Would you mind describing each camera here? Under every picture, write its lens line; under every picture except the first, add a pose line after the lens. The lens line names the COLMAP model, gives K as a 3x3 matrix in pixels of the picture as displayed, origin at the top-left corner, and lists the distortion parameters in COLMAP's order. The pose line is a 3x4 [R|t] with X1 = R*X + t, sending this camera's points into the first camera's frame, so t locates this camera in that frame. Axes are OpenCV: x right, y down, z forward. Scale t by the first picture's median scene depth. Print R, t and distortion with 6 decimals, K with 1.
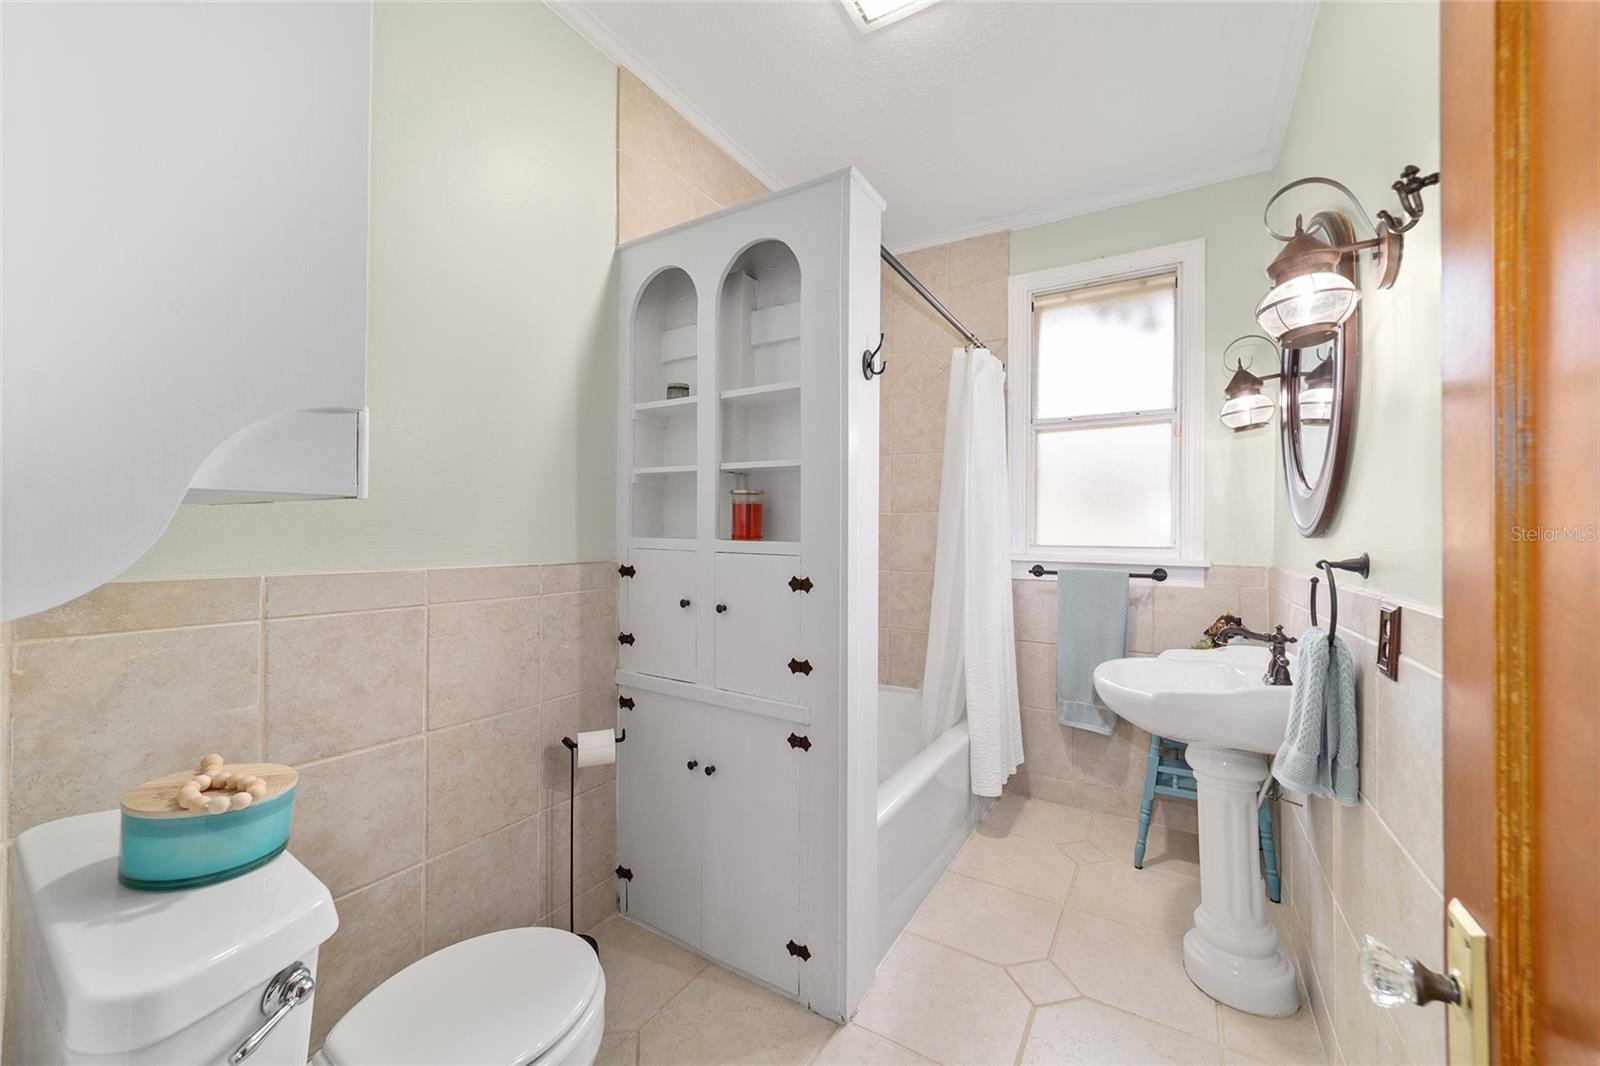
lens RADIAL K [[614.4, 0, 800.6], [0, 614.4, 537.2], [0, 0, 1]] dist [-0.014225, 0.006025]
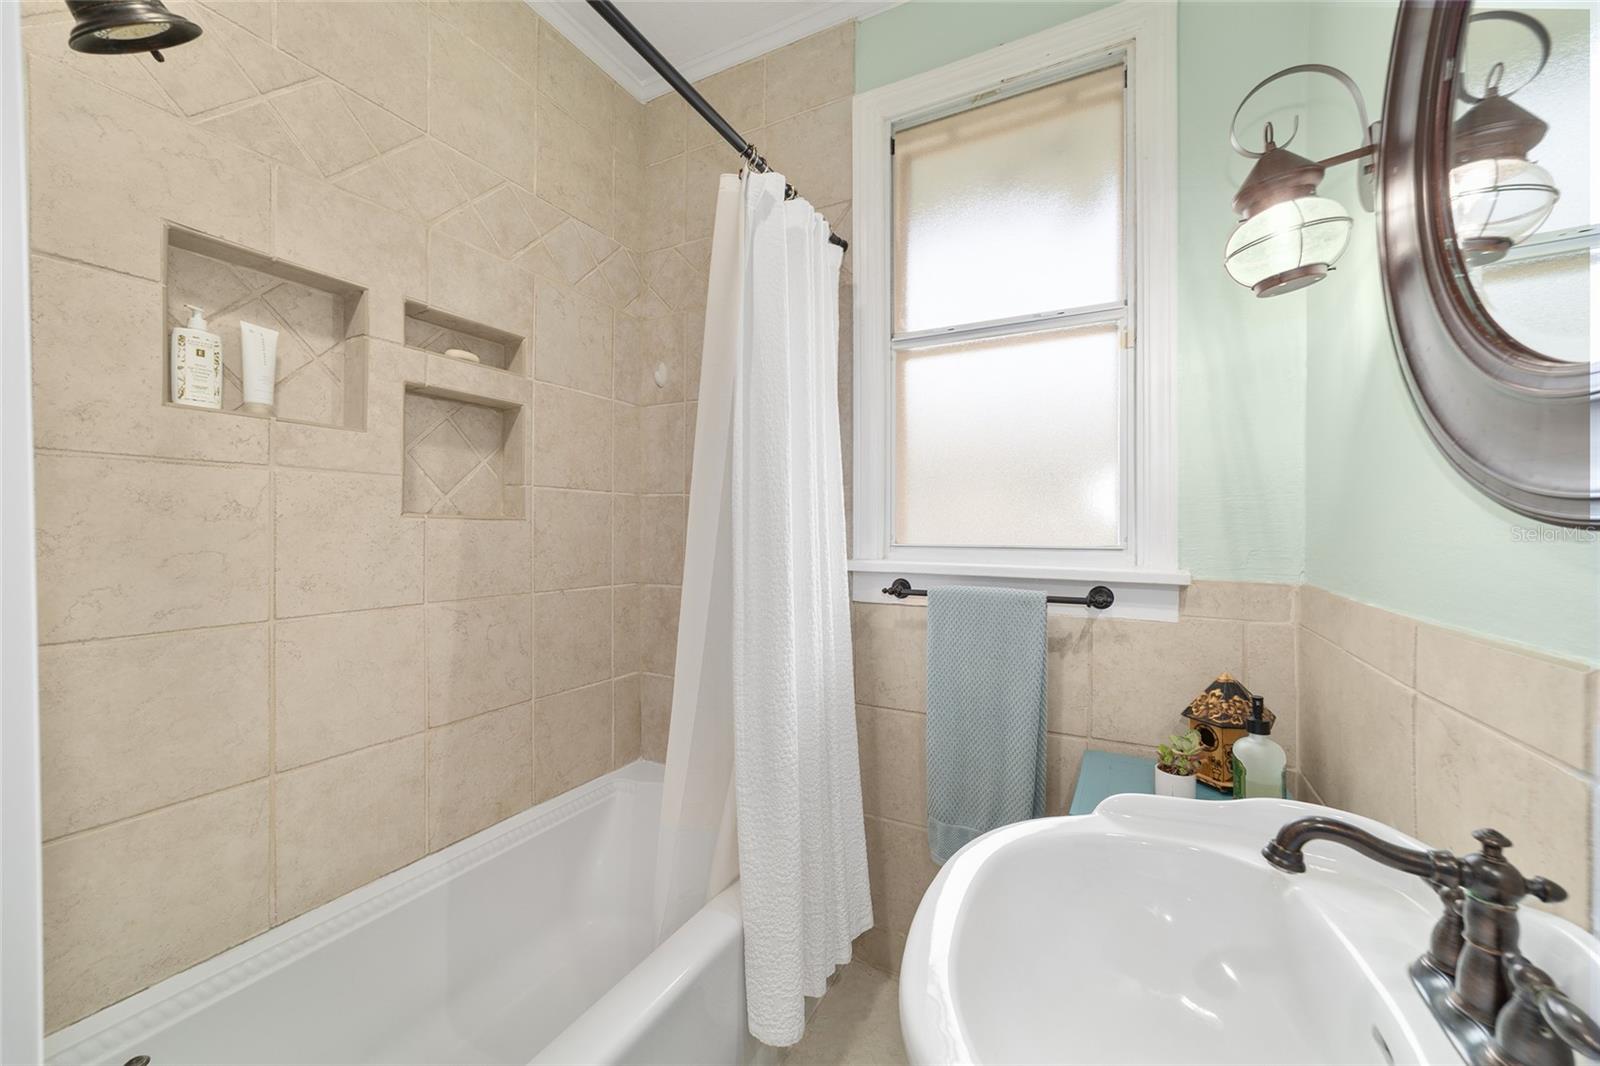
lens RADIAL K [[614.4, 0, 800.0], [0, 614.4, 530.1], [0, 0, 1]] dist [-0.014225, 0.006025]
pose [[0.997811, -0.004058, 0.066004, 0.279132], [0.004449, 0.999973, -0.005786, 0.001784], [-0.065979, 0.006067, 0.997803, 0.464405]]
